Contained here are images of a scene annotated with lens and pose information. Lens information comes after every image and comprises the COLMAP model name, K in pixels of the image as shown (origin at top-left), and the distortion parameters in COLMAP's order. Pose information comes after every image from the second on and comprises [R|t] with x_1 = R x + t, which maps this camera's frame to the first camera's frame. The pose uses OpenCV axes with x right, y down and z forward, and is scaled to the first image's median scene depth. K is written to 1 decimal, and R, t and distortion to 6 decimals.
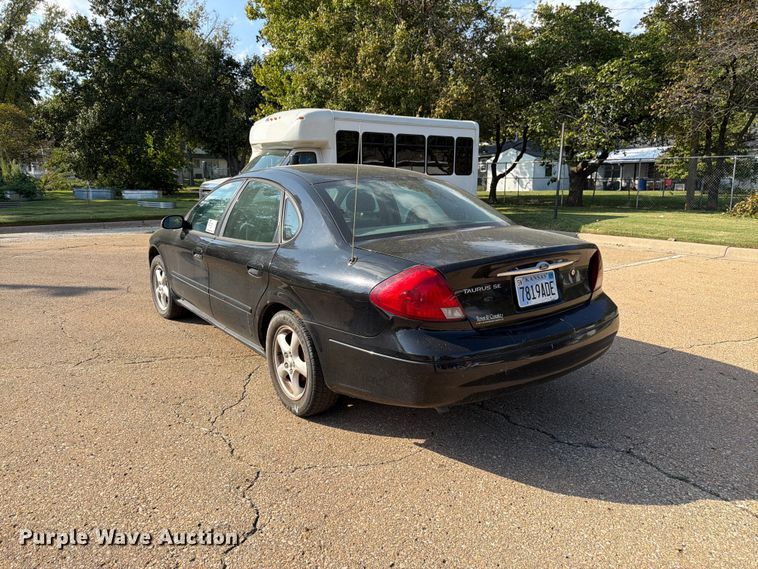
lens RADIAL K [[537.6, 0, 378.5], [0, 537.6, 283.7], [0, 0, 1]] dist [0.028607, -0.042212]
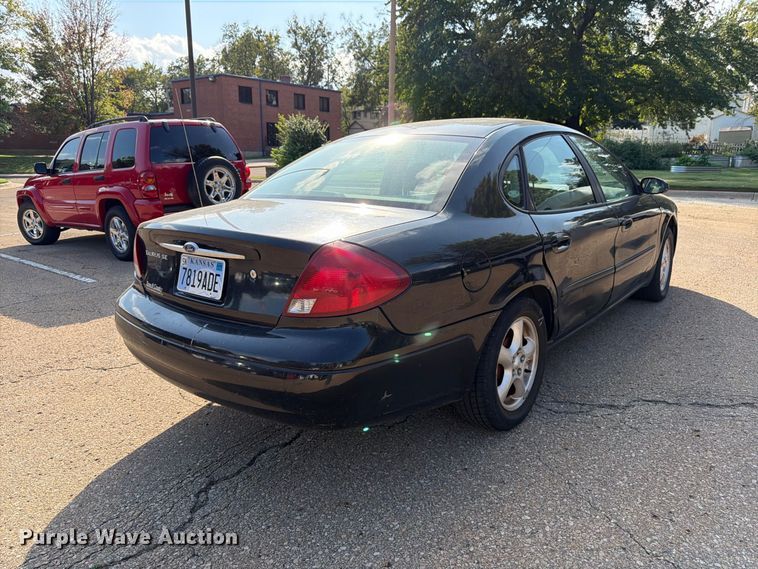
lens RADIAL K [[537.6, 0, 376.8], [0, 537.6, 286.0], [0, 0, 1]] dist [0.028607, -0.042212]
pose [[0.244461, 0.231070, -0.941725, 0.246785], [-0.170316, 0.966325, 0.192894, -0.038649], [0.954584, 0.113236, 0.275584, 0.230985]]
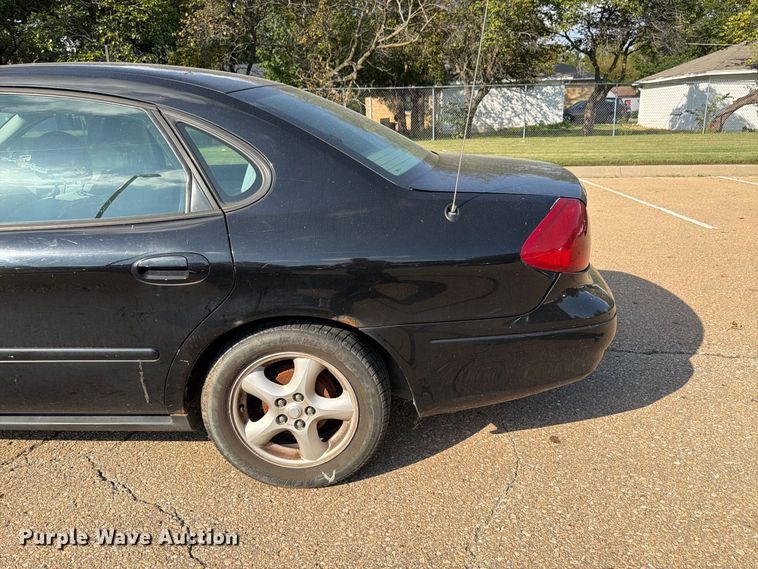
lens RADIAL K [[537.6, 0, 390.6], [0, 537.6, 284.0], [0, 0, 1]] dist [0.028607, -0.042212]
pose [[0.610386, -0.248619, 0.752075, -0.131150], [0.164779, 0.968549, 0.186445, -0.020046], [-0.774775, 0.010123, 0.632156, 0.143297]]
